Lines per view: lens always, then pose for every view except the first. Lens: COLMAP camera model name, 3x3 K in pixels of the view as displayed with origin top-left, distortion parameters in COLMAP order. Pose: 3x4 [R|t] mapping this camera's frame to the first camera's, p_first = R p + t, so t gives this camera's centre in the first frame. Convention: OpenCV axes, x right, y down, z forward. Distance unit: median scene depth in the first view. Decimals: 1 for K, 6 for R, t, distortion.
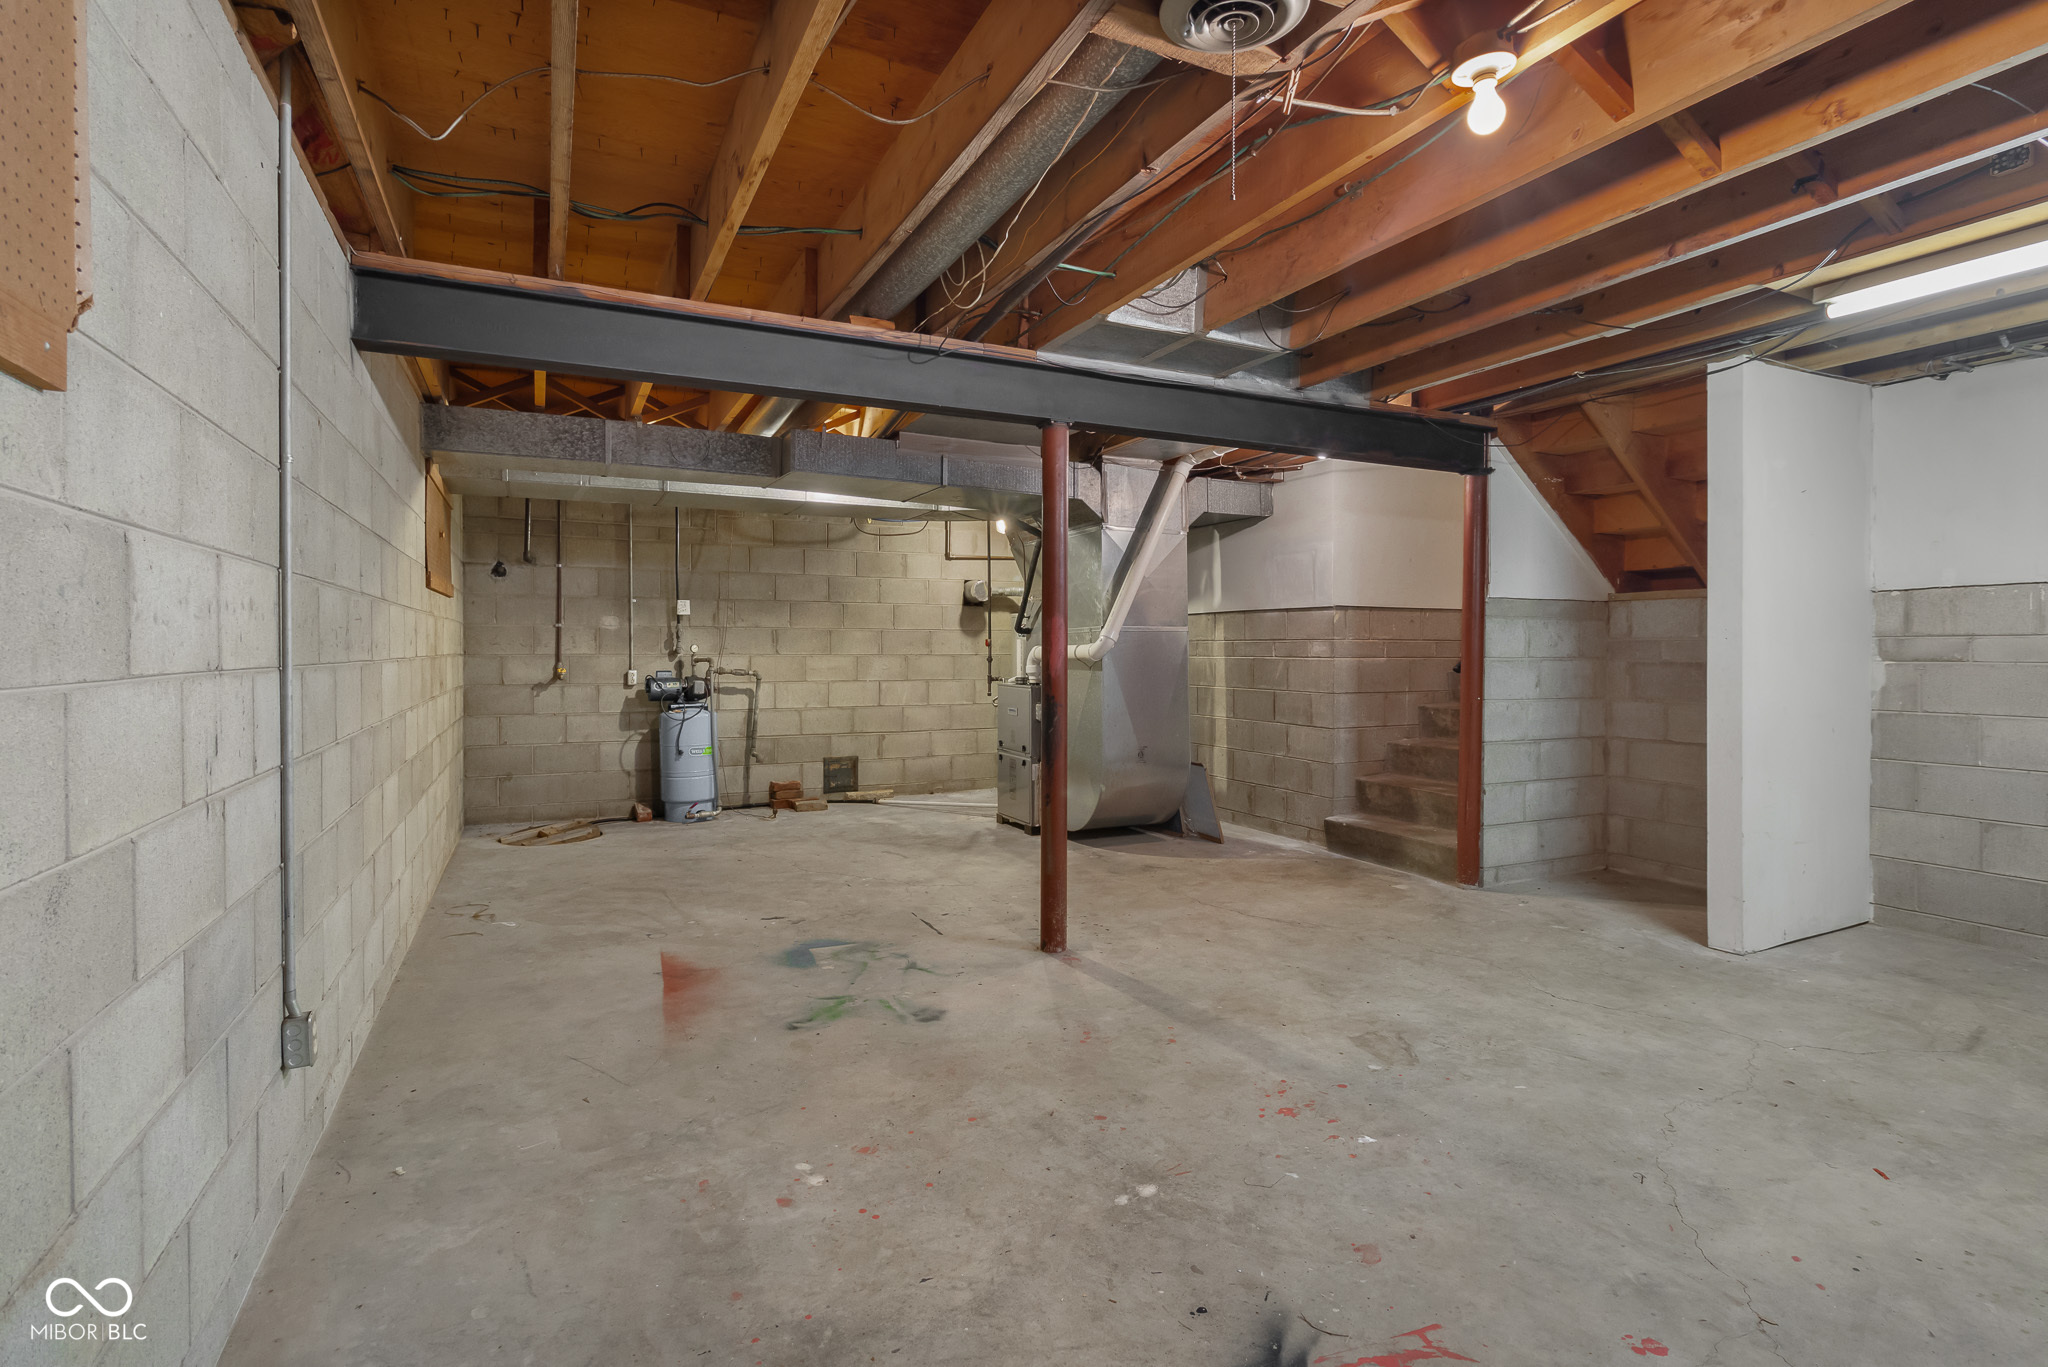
lens RADIAL K [[1001.1, 0, 1034.9], [0, 1001.1, 678.6], [0, 0, 1]] dist [0.000511, -0.001769]
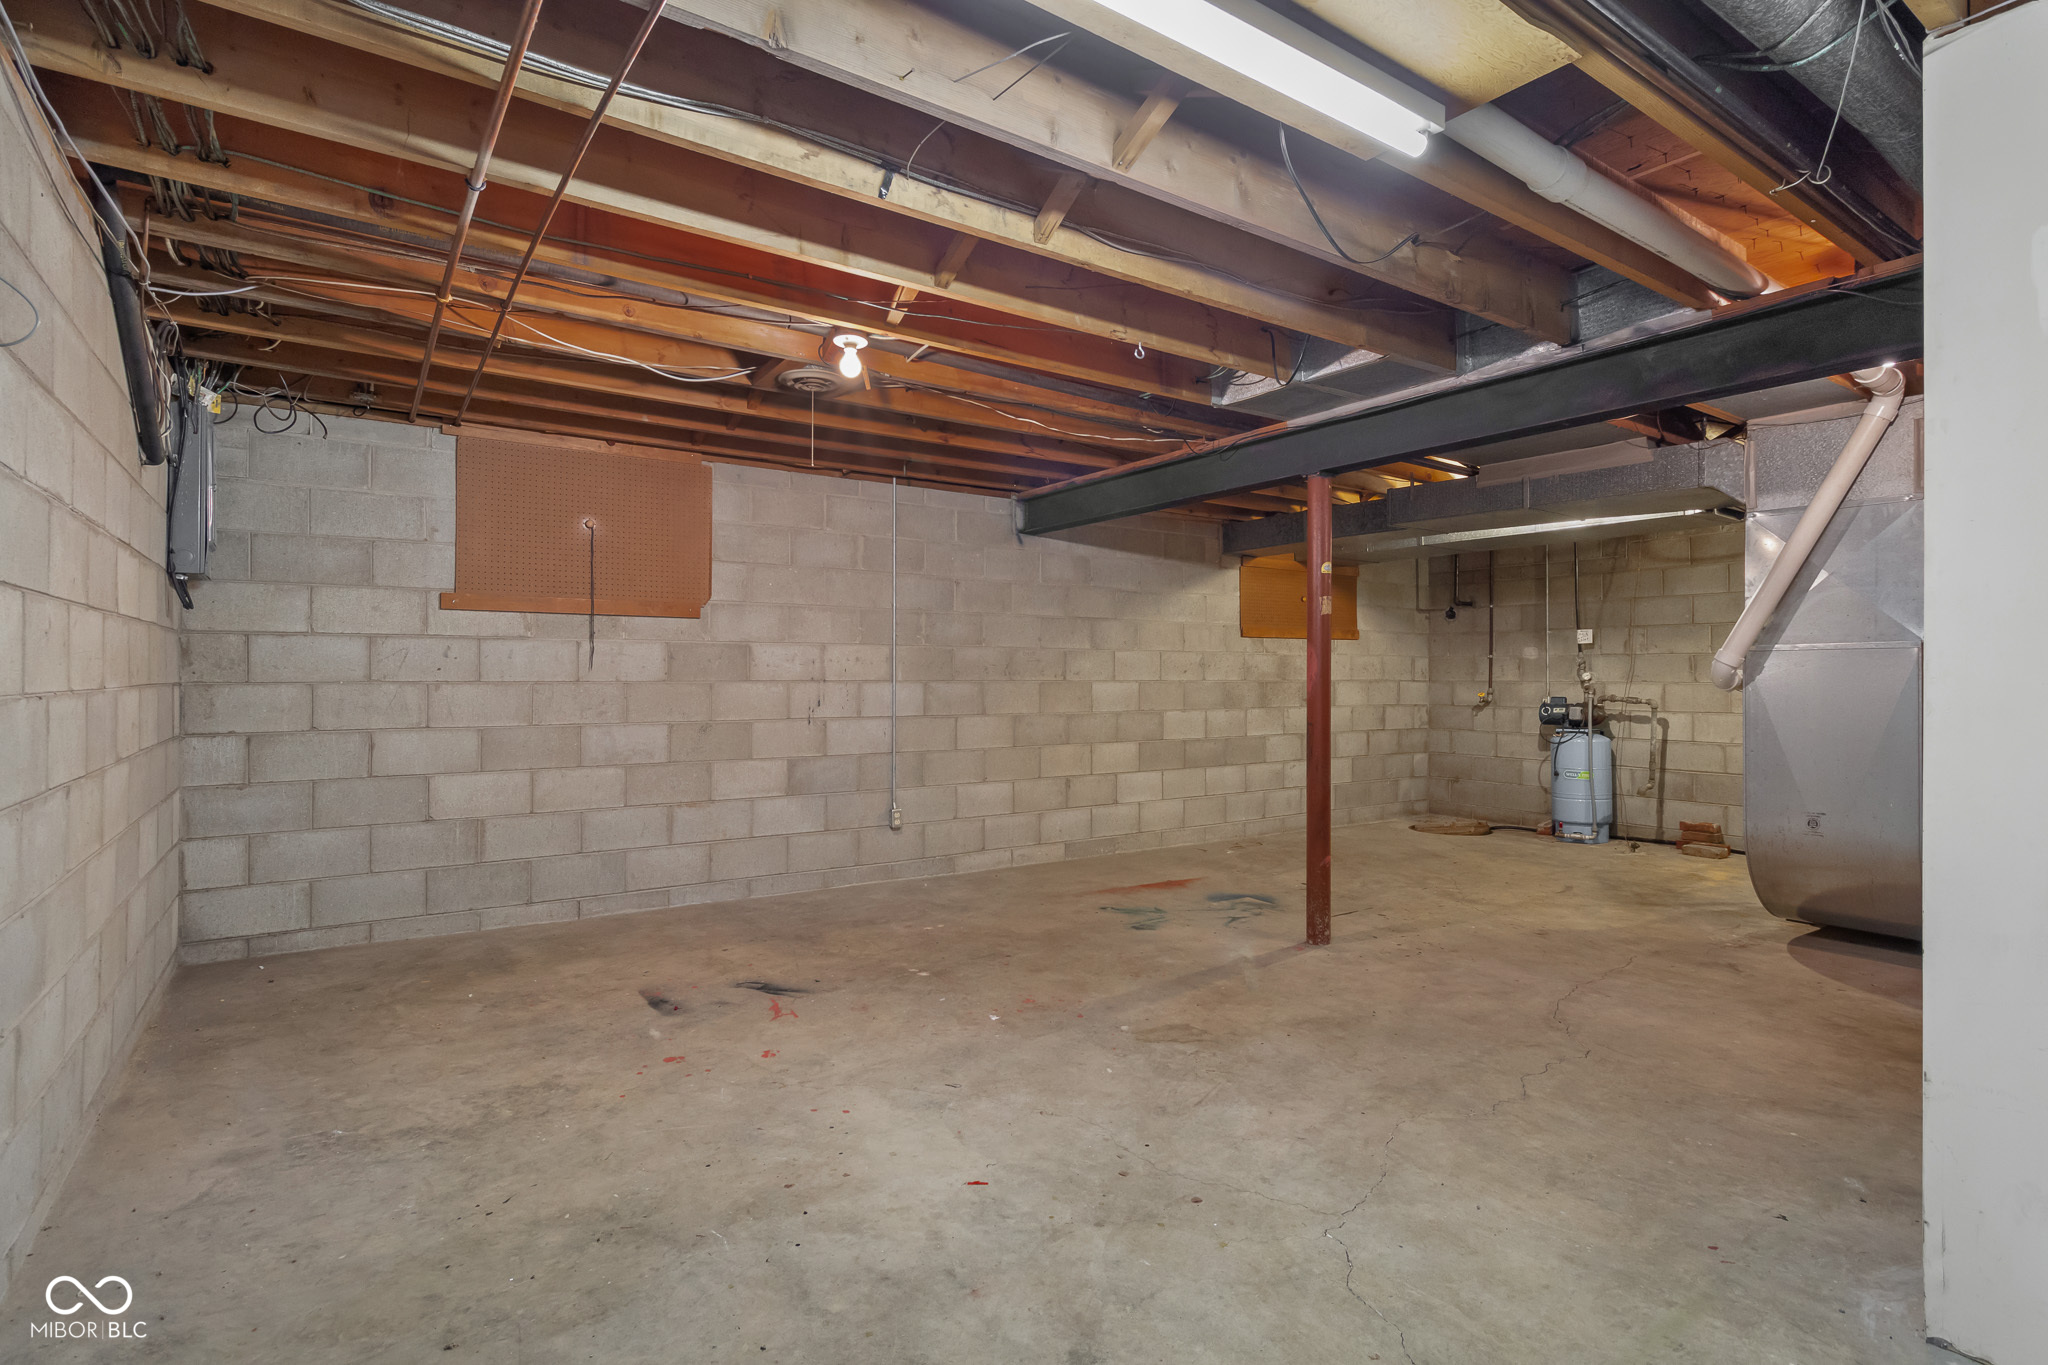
lens RADIAL K [[1001.1, 0, 1034.9], [0, 1001.1, 677.6], [0, 0, 1]] dist [0.000511, -0.001769]
pose [[0.147305, -0.000557, -0.989091, 1.261402], [-0.031004, 0.999506, -0.005181, -0.011147], [0.988605, 0.031429, 0.147215, 0.602950]]
